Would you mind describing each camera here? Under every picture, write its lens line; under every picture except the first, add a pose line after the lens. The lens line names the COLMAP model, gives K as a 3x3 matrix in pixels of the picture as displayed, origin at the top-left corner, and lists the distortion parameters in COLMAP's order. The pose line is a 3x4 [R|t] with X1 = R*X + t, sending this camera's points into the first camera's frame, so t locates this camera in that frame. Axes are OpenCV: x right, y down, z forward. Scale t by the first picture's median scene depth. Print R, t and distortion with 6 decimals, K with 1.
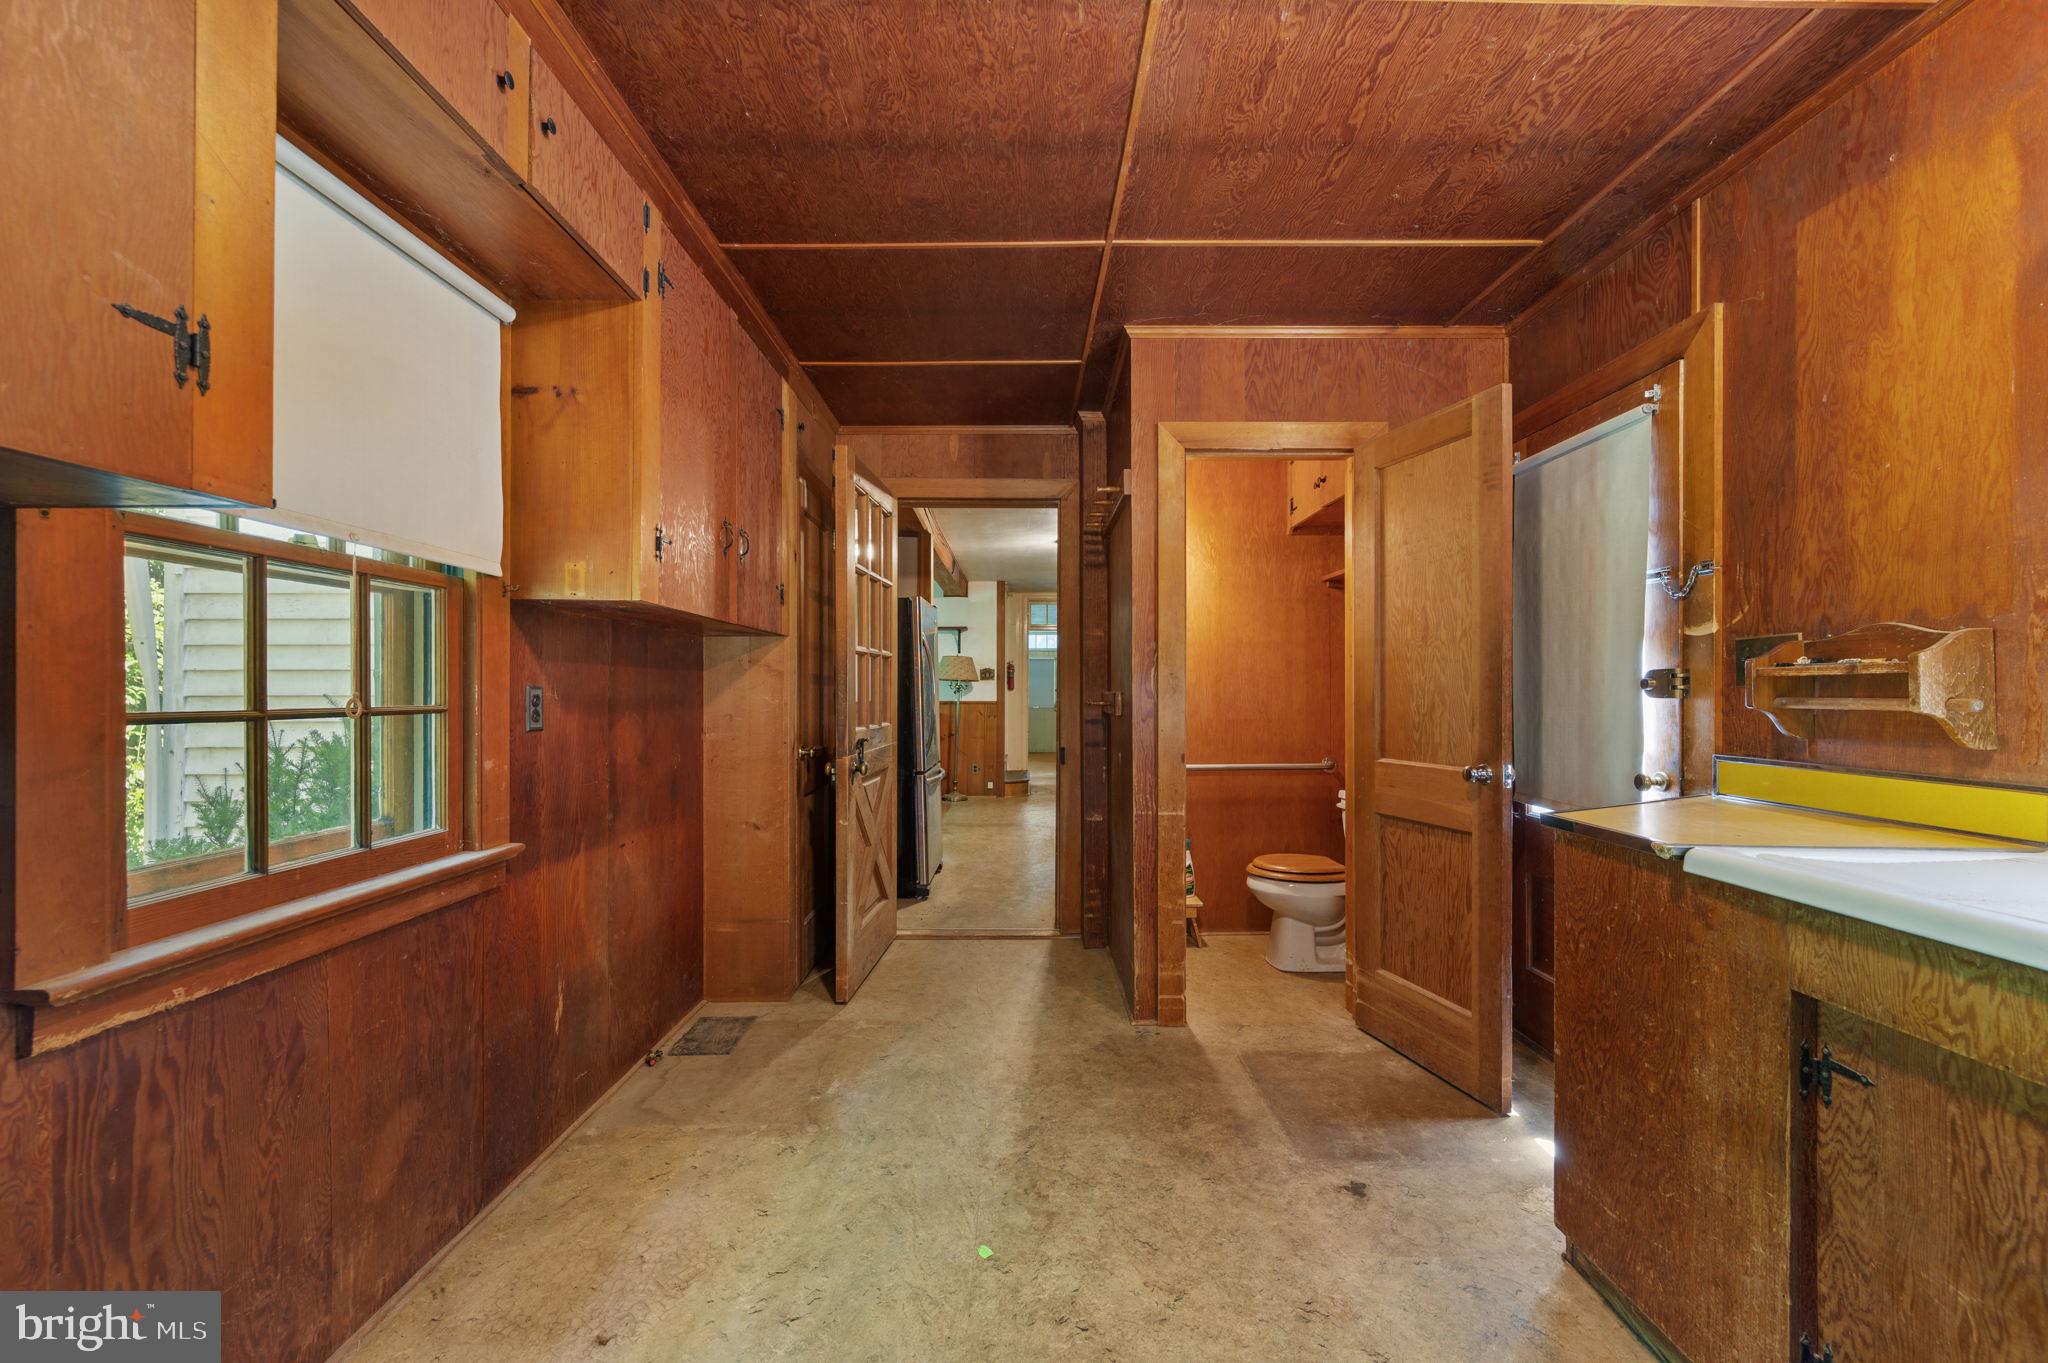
lens RADIAL K [[820.5, 0, 1022.7], [0, 820.5, 690.1], [0, 0, 1]] dist [-0.001170, -0.000091]
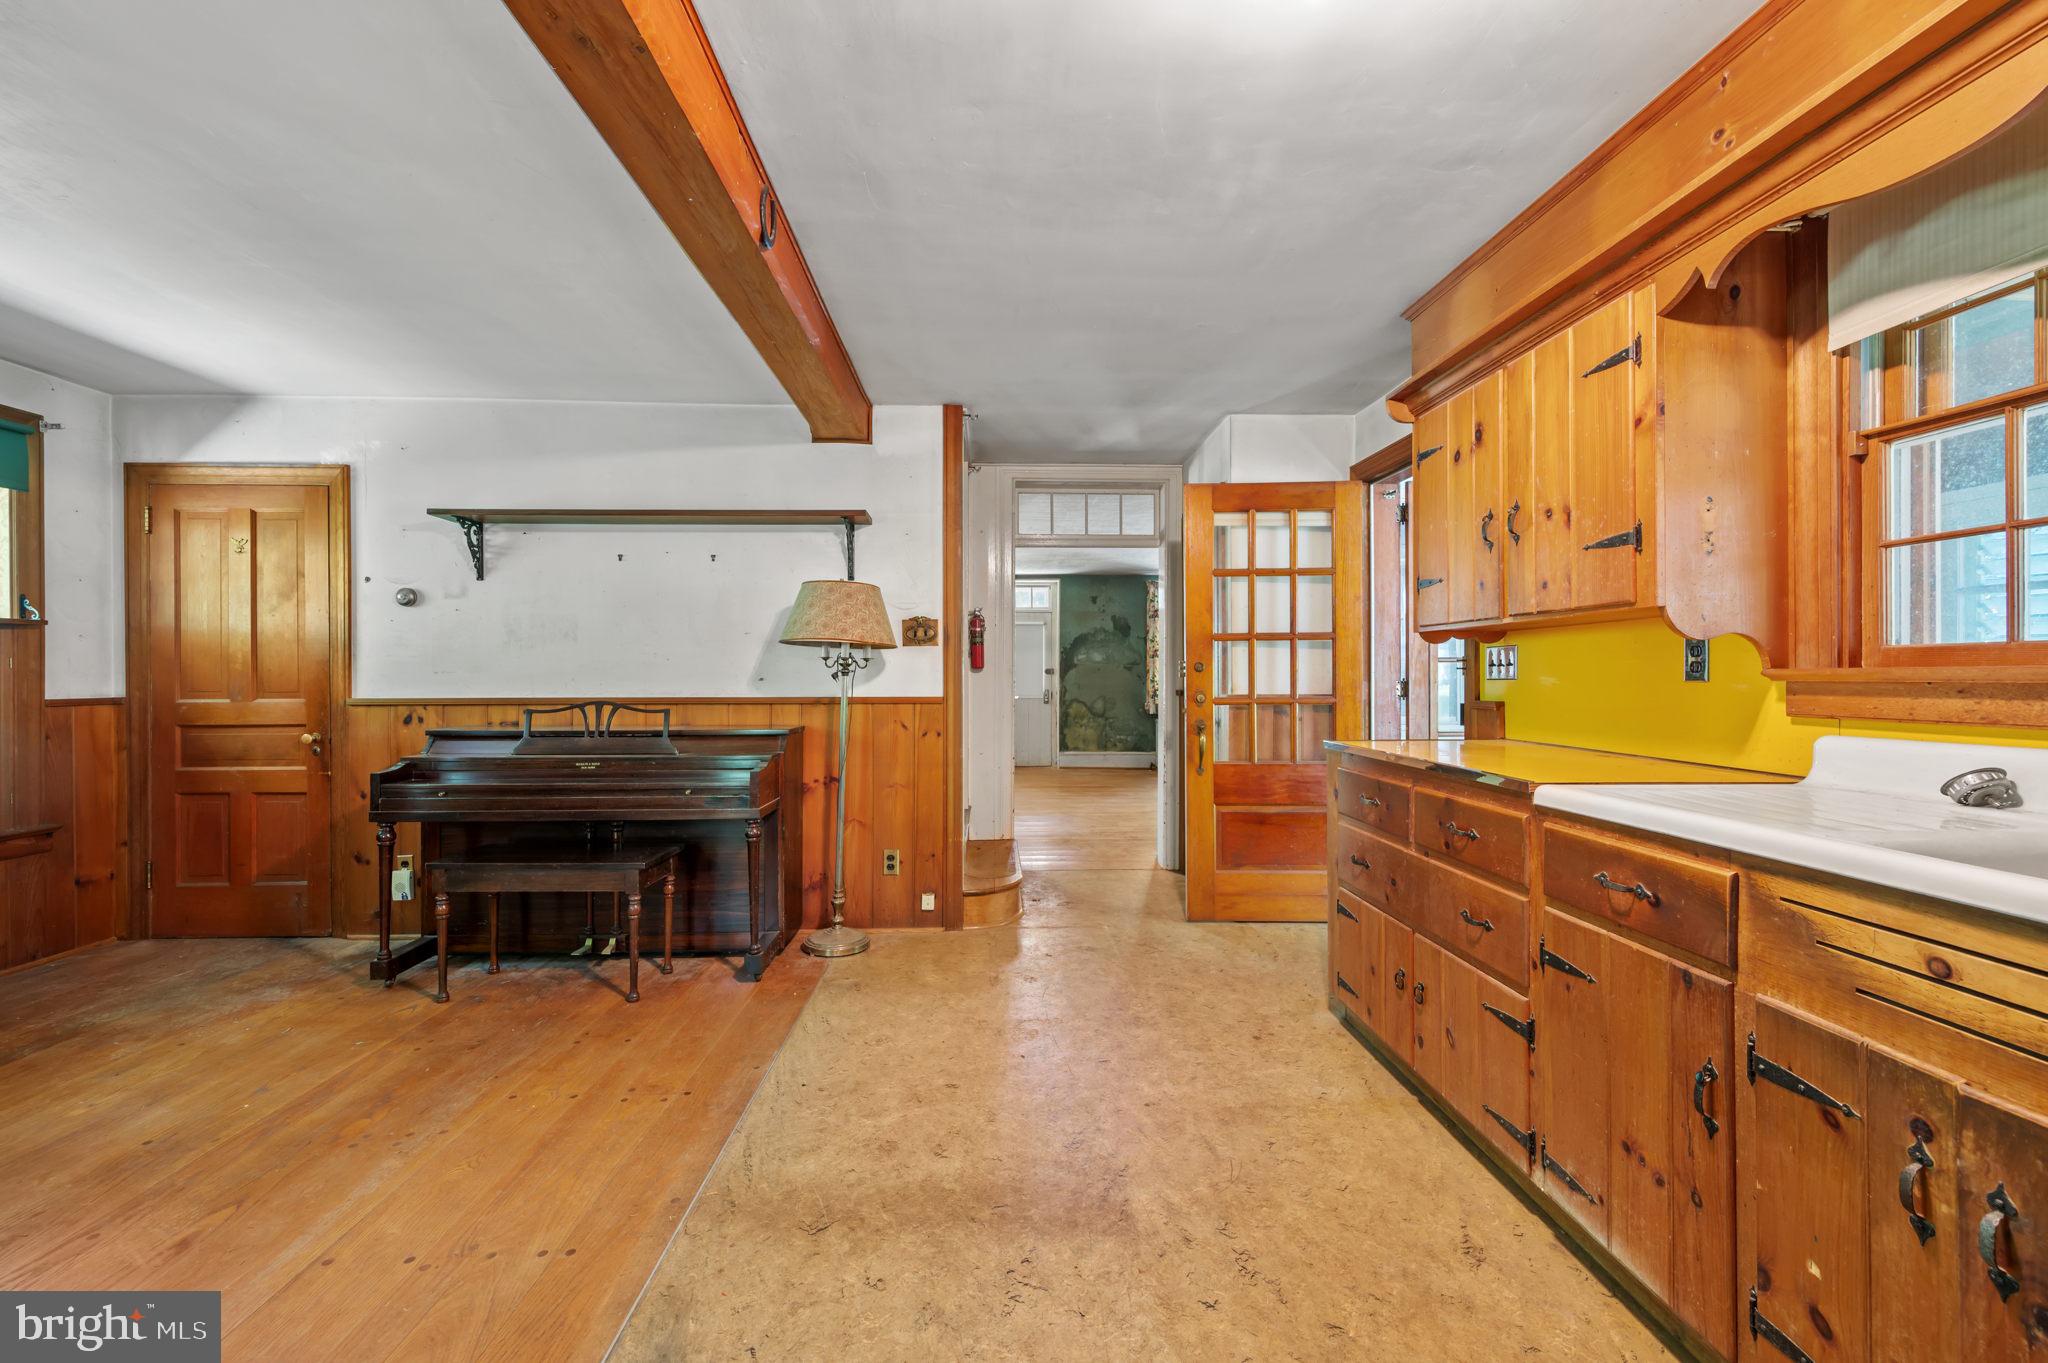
lens RADIAL K [[820.5, 0, 1020.6], [0, 820.5, 674.7], [0, 0, 1]] dist [-0.001170, -0.000091]
pose [[0.999365, -0.002211, 0.035562, -0.007237], [0.002030, 0.999985, 0.005107, 0.000374], [-0.035573, -0.005032, 0.999354, 0.585309]]
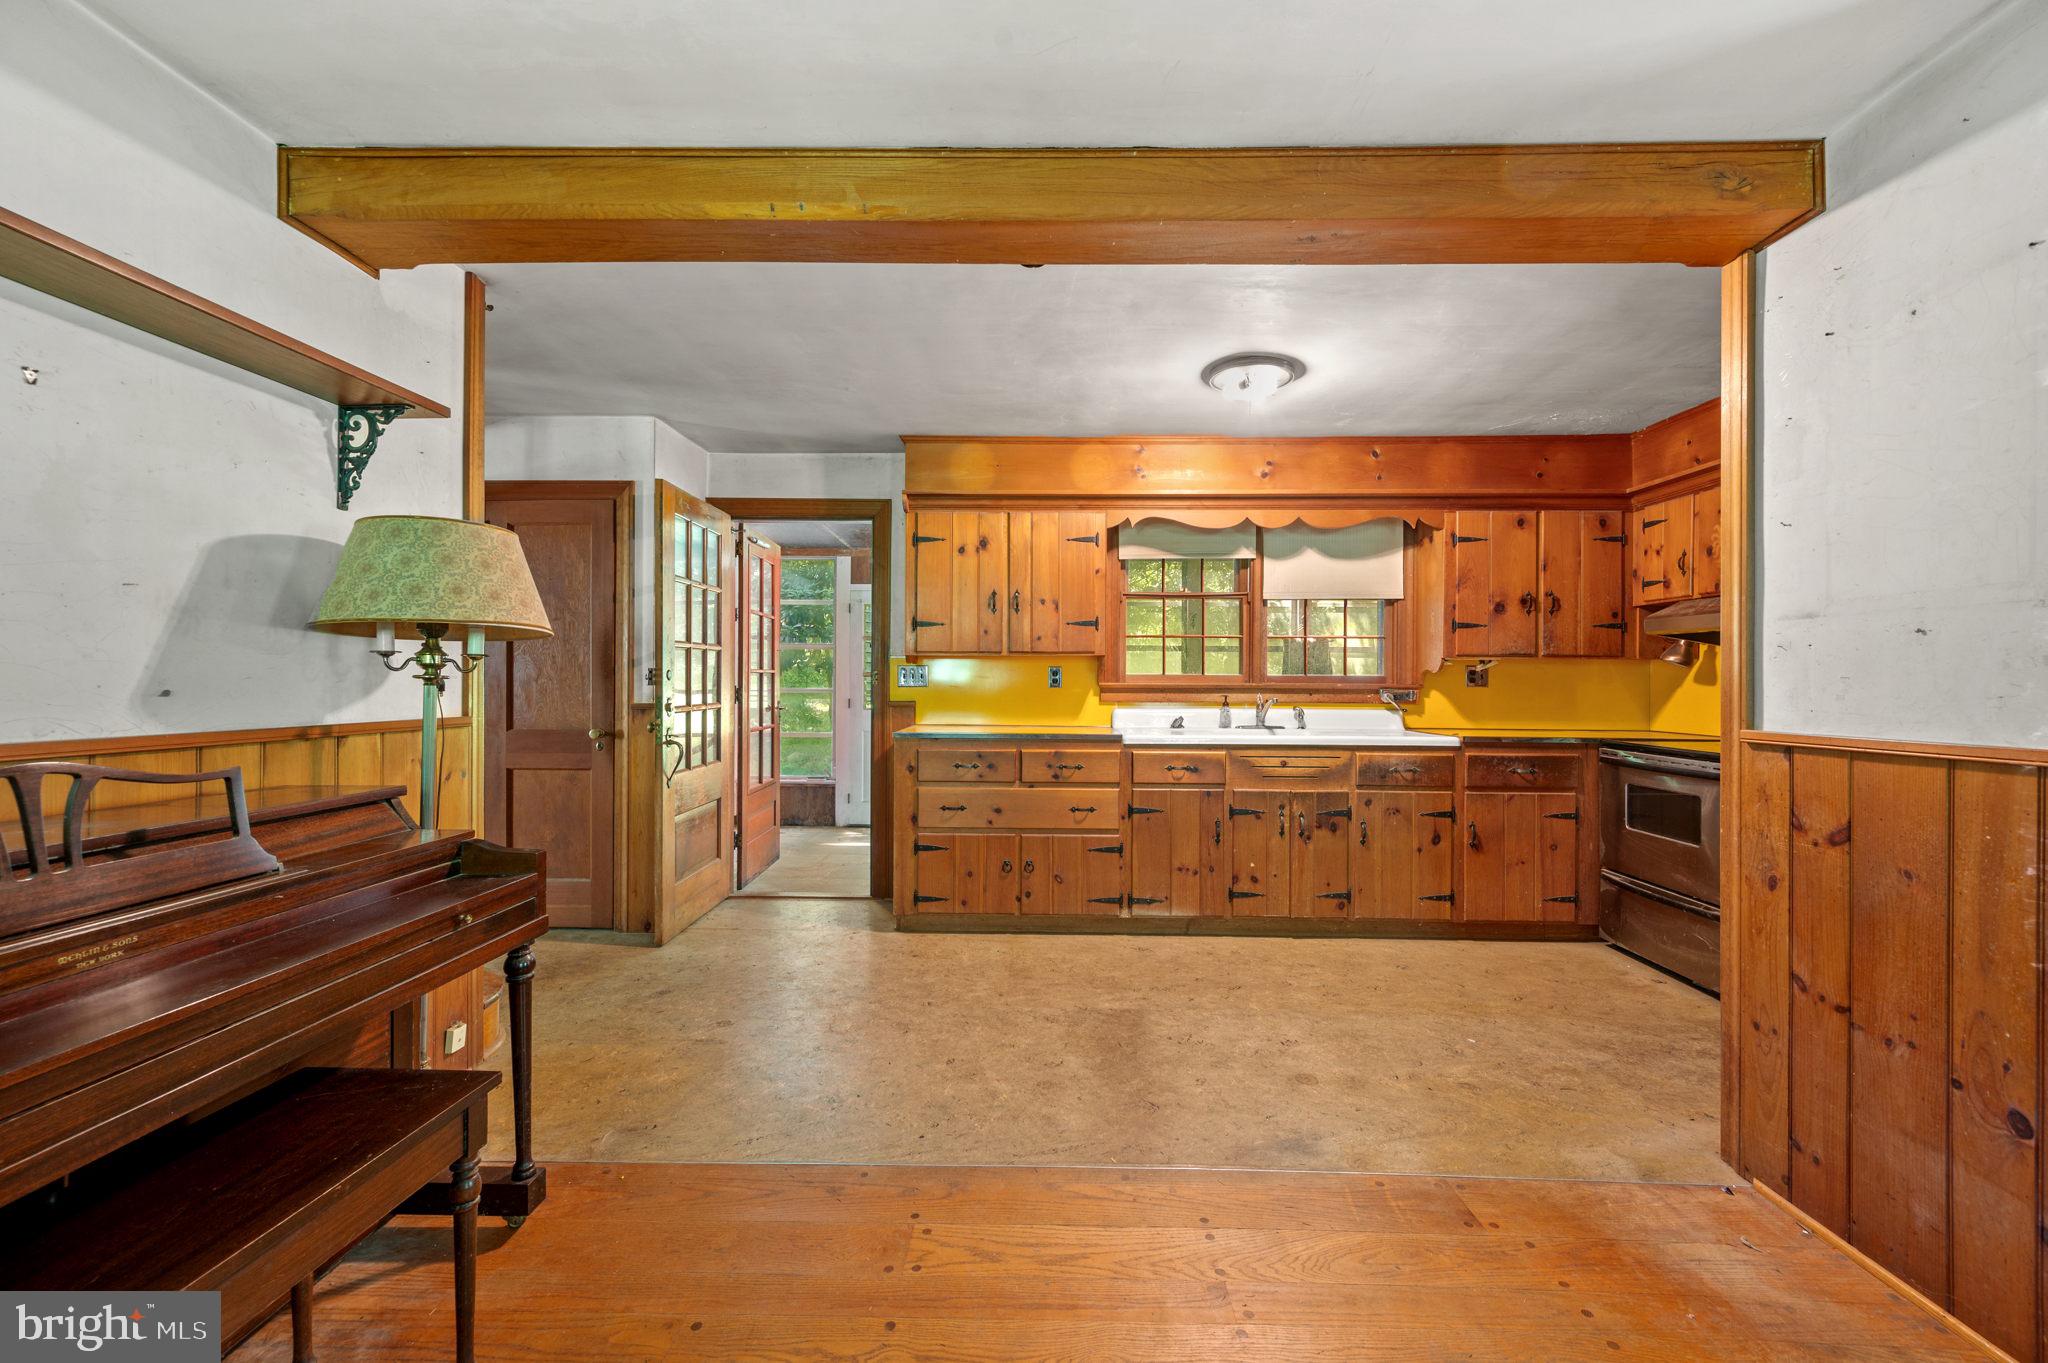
lens RADIAL K [[820.5, 0, 1027.5], [0, 820.5, 680.6], [0, 0, 1]] dist [-0.001170, -0.000091]
pose [[0.021930, 0.001626, 0.999758, -0.293640], [-0.009509, 0.999954, -0.001417, 0.000149], [-0.999714, -0.009475, 0.021944, 0.805472]]
